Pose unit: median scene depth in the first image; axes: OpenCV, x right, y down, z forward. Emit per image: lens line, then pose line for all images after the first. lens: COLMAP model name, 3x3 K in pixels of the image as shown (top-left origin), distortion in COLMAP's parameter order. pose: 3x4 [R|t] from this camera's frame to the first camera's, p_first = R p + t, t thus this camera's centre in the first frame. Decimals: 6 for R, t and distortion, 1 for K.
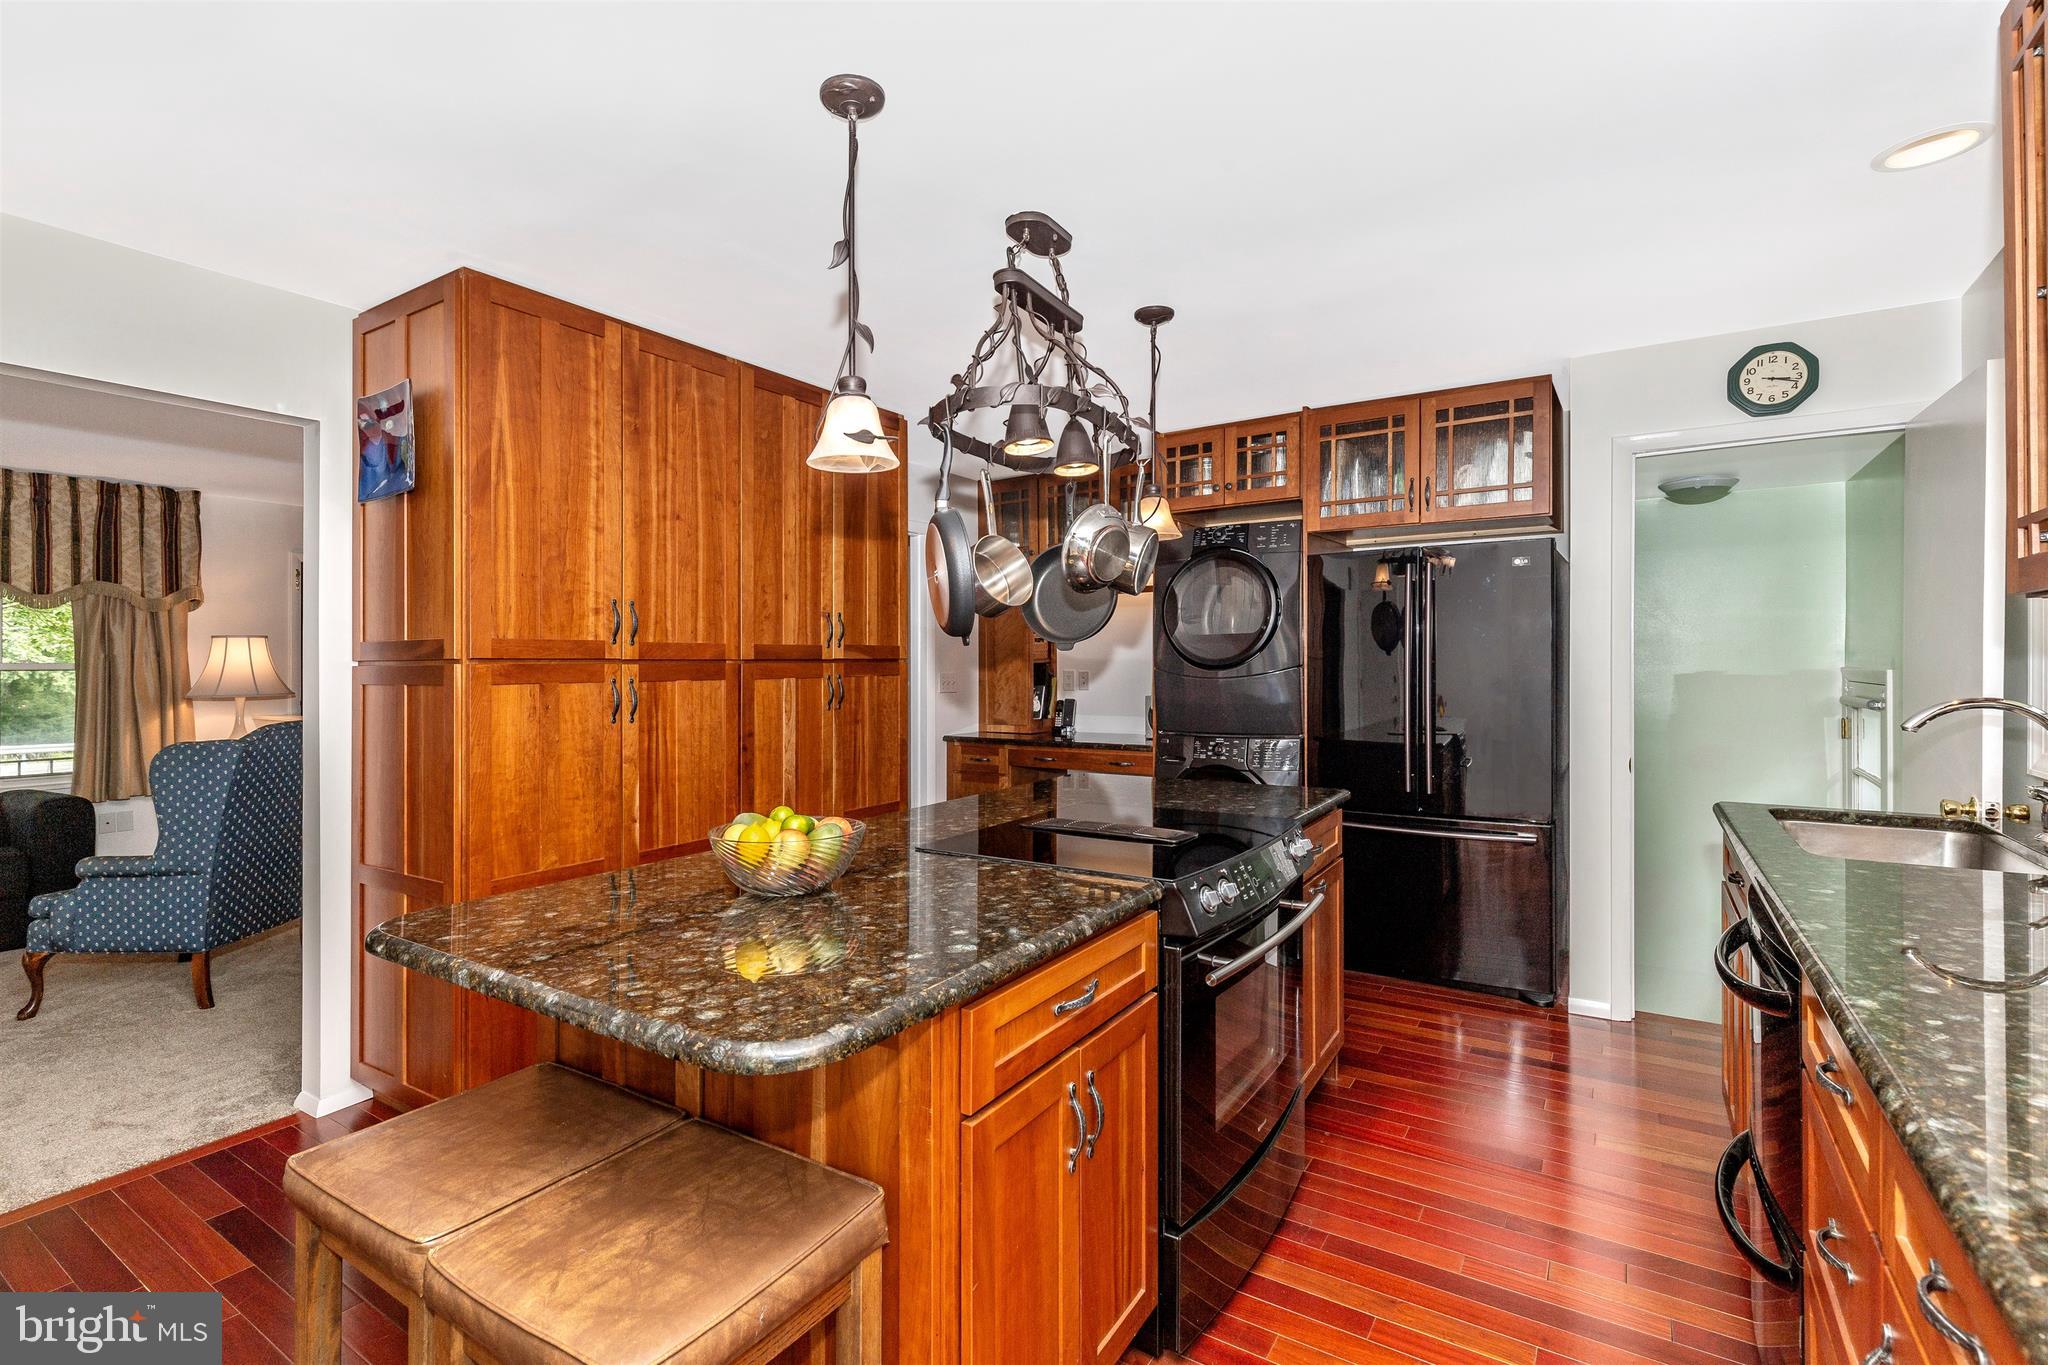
lens RADIAL K [[948.5, 0, 1029.4], [0, 948.5, 666.9], [0, 0, 1]] dist [0.011020, -0.002581]
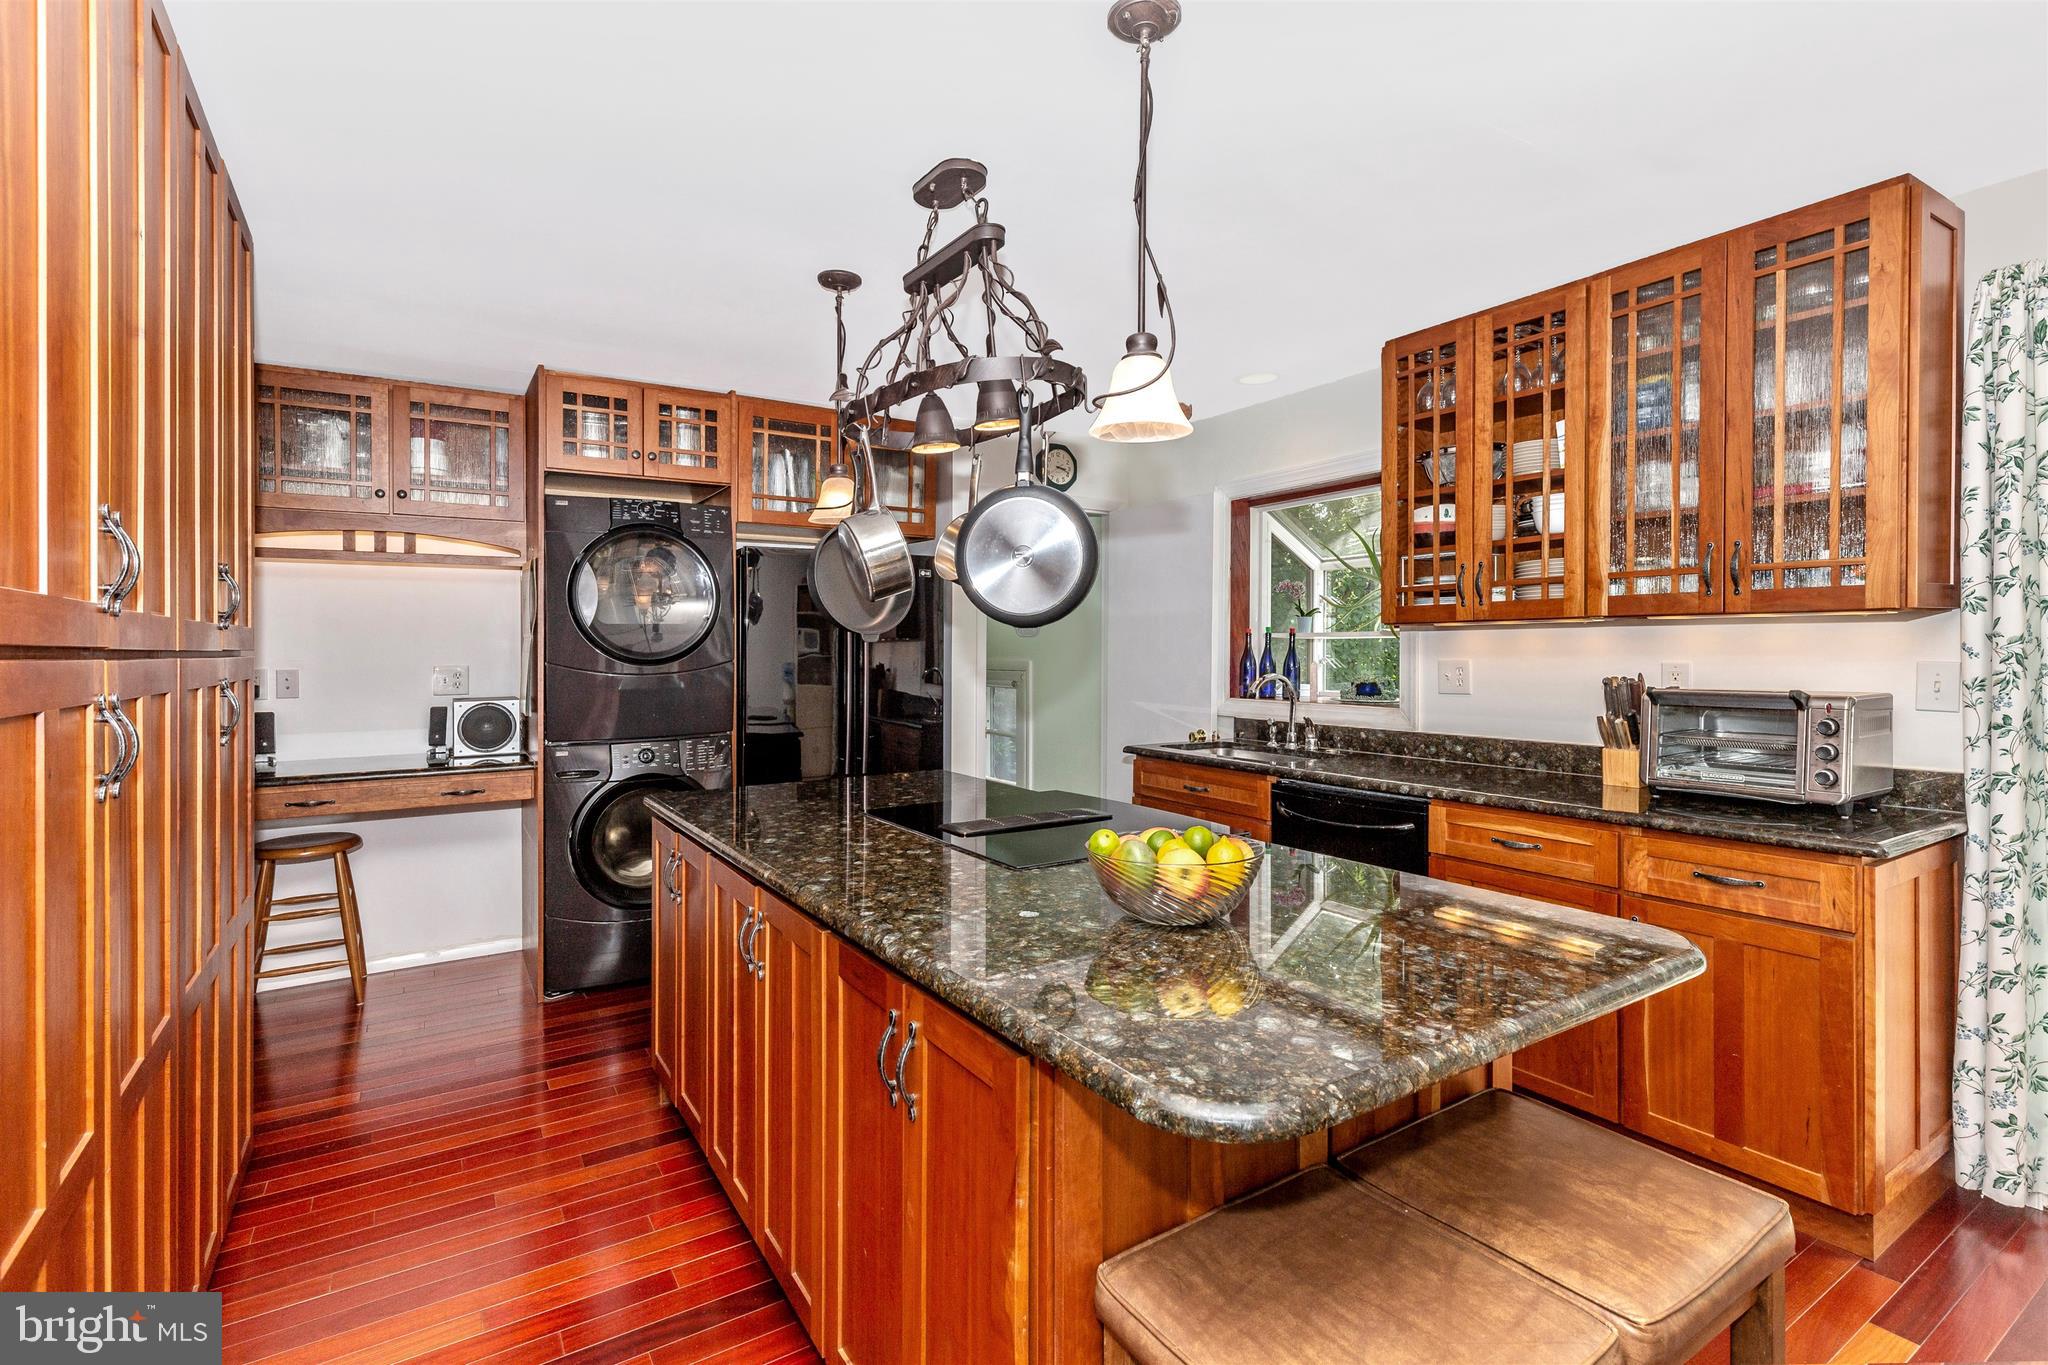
lens RADIAL K [[948.5, 0, 1052.7], [0, 948.5, 656.8], [0, 0, 1]] dist [0.011020, -0.002581]
pose [[0.407011, -0.002221, 0.913420, -0.461966], [0.005386, 0.999985, 0.000032, -0.002395], [-0.913407, 0.004907, 0.407017, 0.314514]]
